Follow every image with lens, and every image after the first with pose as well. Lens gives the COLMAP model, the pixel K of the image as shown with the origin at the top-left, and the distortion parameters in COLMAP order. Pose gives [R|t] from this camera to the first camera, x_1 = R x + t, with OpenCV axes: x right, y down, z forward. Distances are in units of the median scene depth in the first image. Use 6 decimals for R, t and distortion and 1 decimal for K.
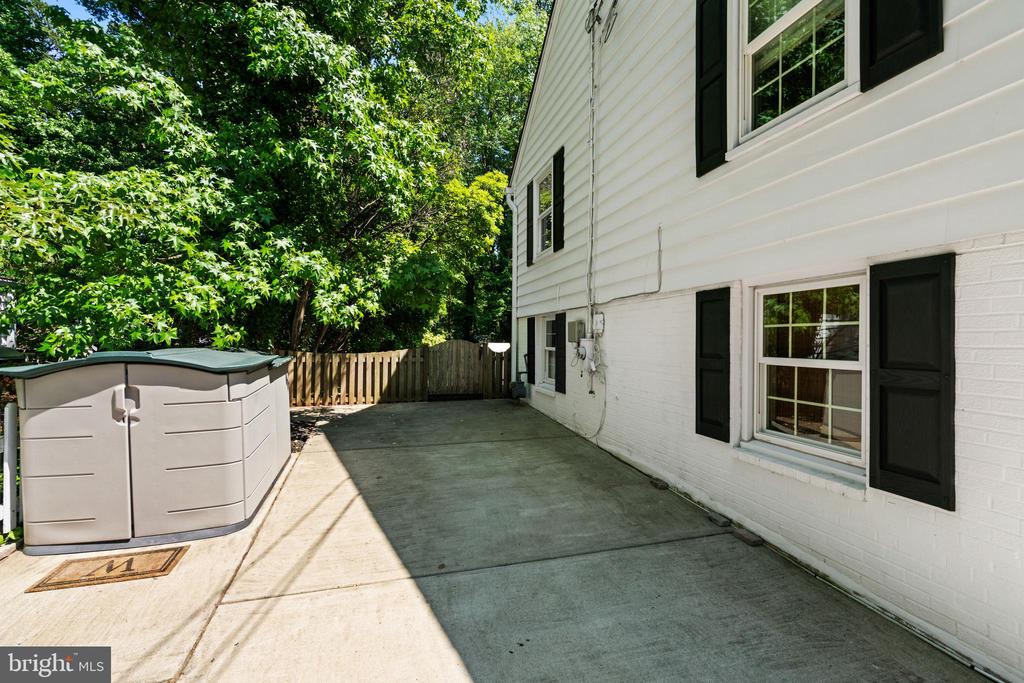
lens RADIAL K [[467.2, 0, 510.1], [0, 467.2, 342.8], [0, 0, 1]] dist [-0.000696, 0.000515]
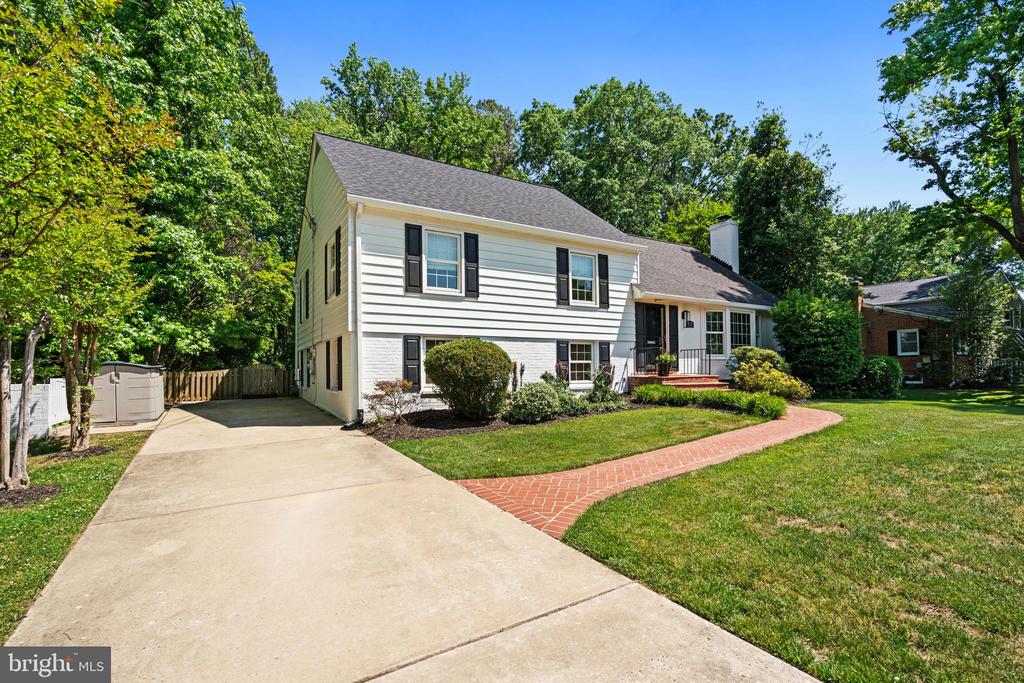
lens RADIAL K [[474.0, 0, 509.3], [0, 474.0, 357.6], [0, 0, 1]] dist [0.004911, 0.000960]
pose [[0.960549, -0.018322, 0.277508, 0.460510], [0.030225, 0.998795, -0.038675, 0.109674], [-0.276465, 0.045537, 0.959945, -1.550698]]
